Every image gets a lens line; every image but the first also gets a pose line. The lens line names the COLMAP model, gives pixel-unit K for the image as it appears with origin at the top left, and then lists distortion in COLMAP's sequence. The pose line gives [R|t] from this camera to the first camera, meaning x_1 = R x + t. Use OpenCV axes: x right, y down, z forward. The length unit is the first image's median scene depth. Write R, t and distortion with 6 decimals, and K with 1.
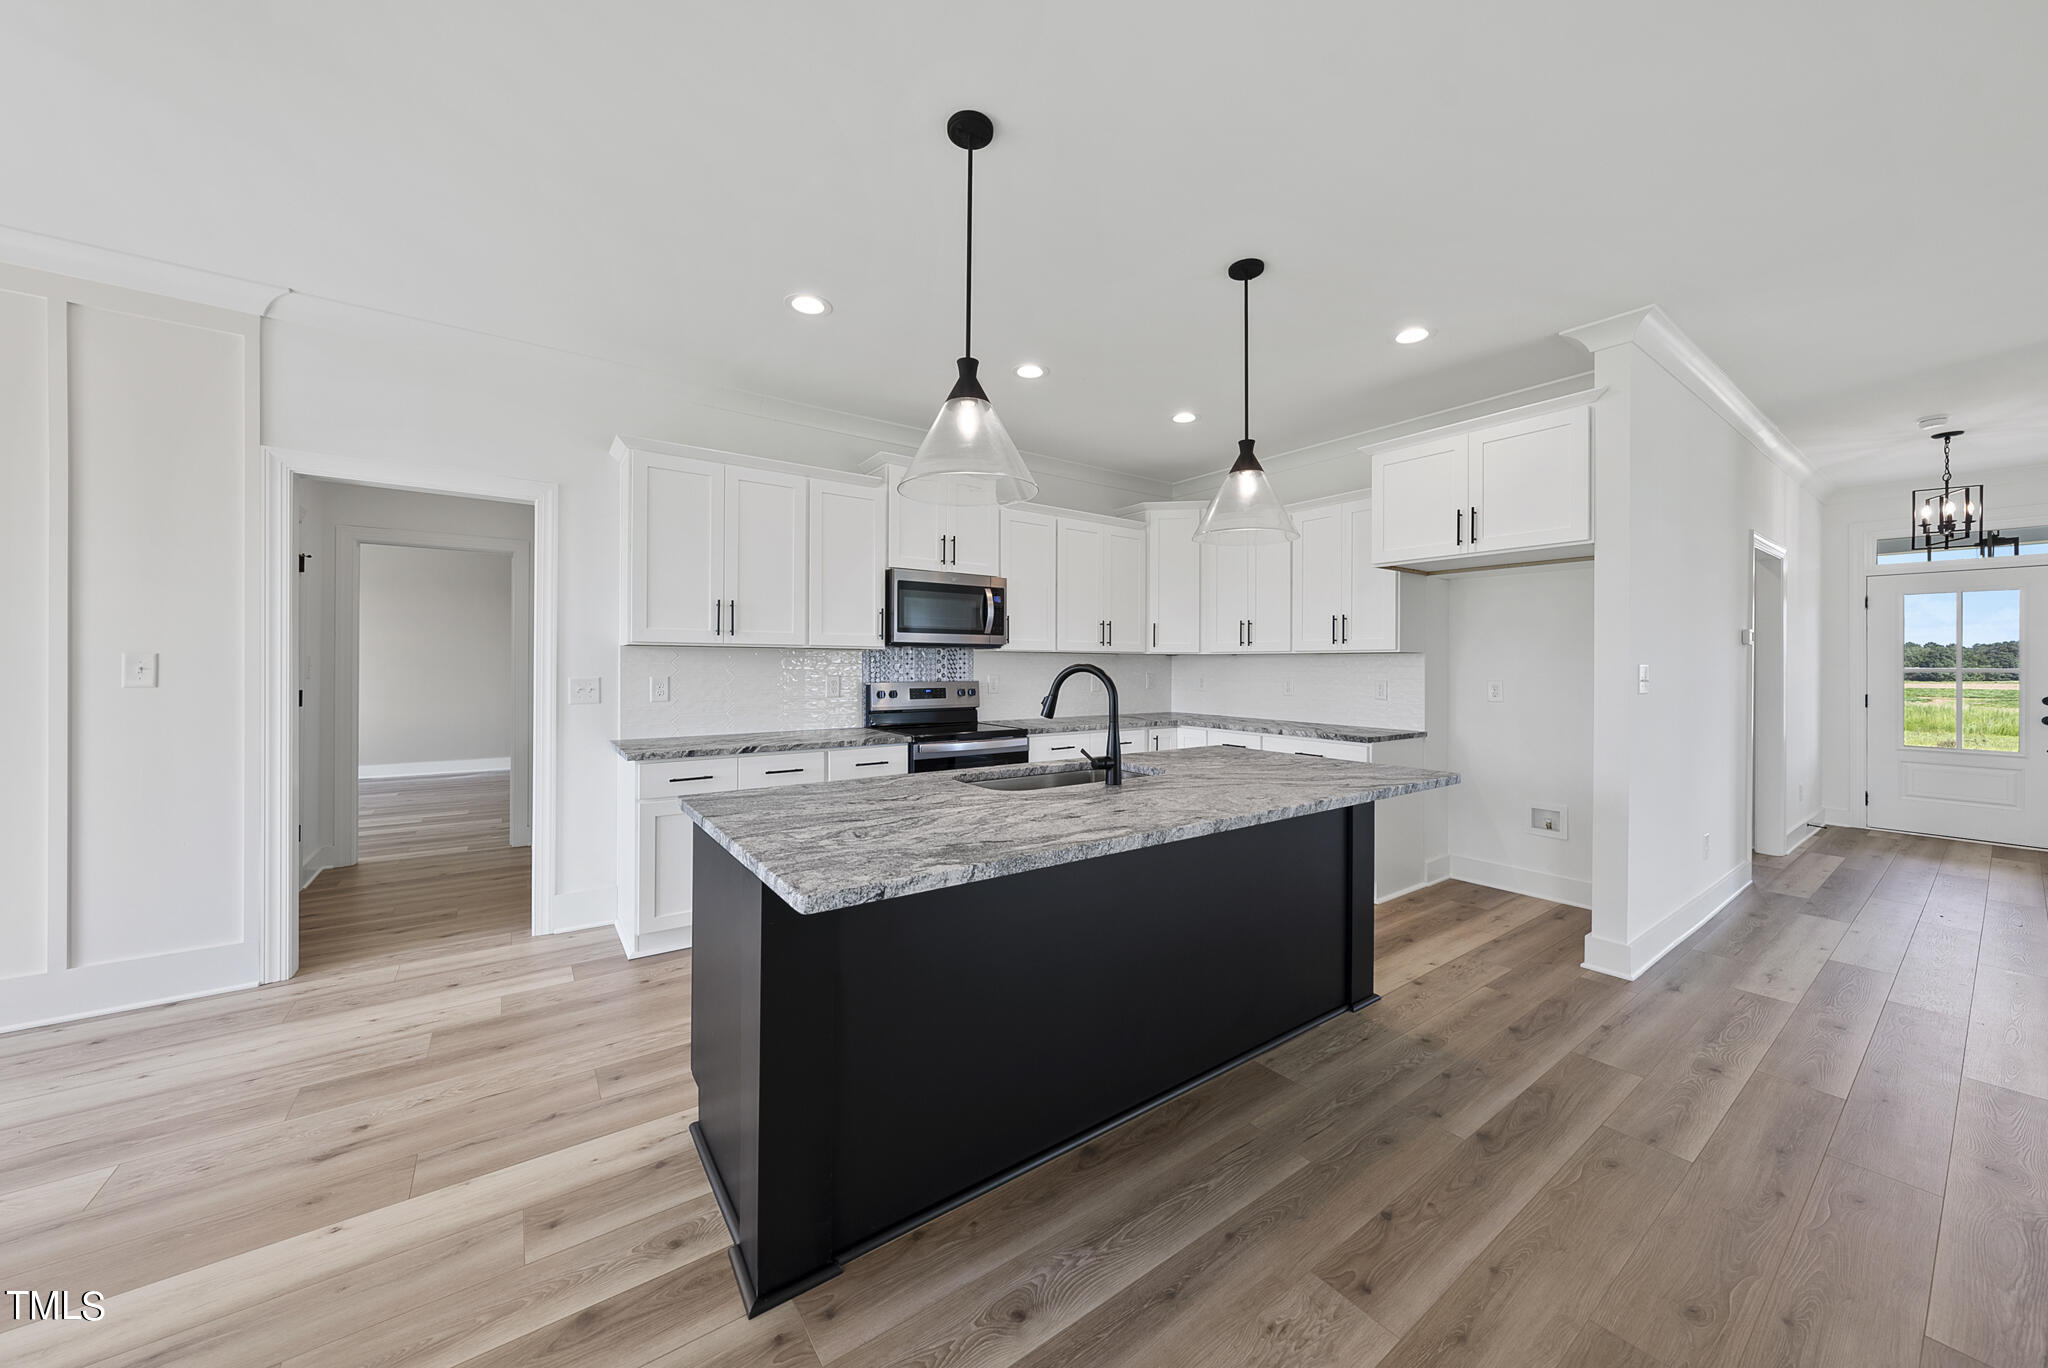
lens RADIAL K [[707.2, 0, 1026.6], [0, 707.2, 664.5], [0, 0, 1]] dist [-0.004419, 0.000780]
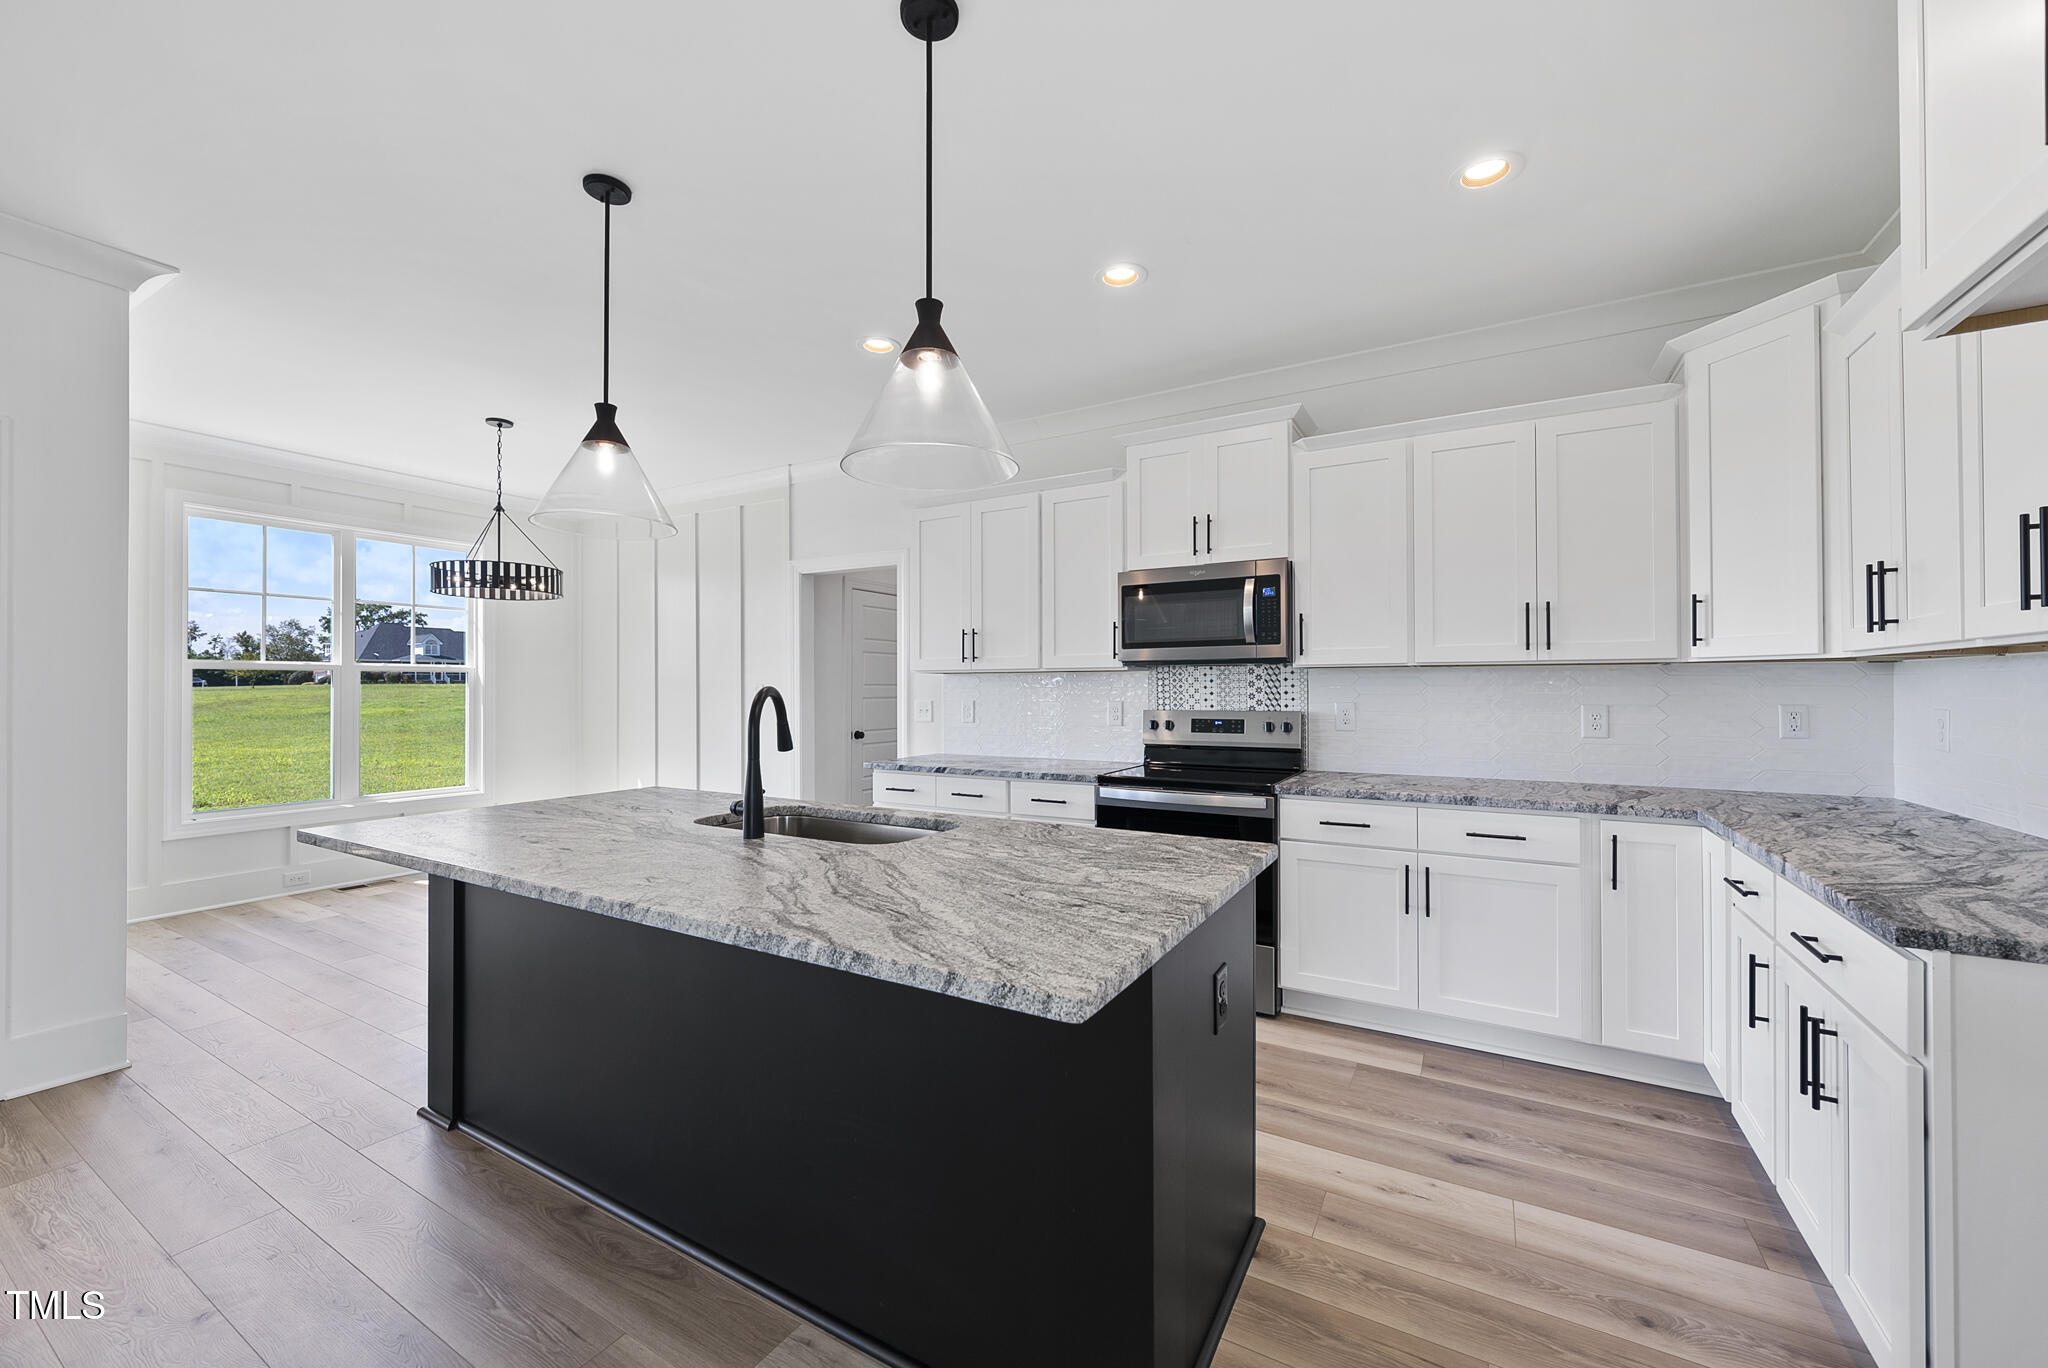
lens RADIAL K [[786.6, 0, 1034.7], [0, 786.6, 685.3], [0, 0, 1]] dist [-0.001155, 0.000399]
pose [[0.422911, -0.009682, -0.906120, 0.764057], [0.004942, 0.999953, -0.008378, 0.004718], [0.906158, -0.000935, 0.422939, 0.655688]]
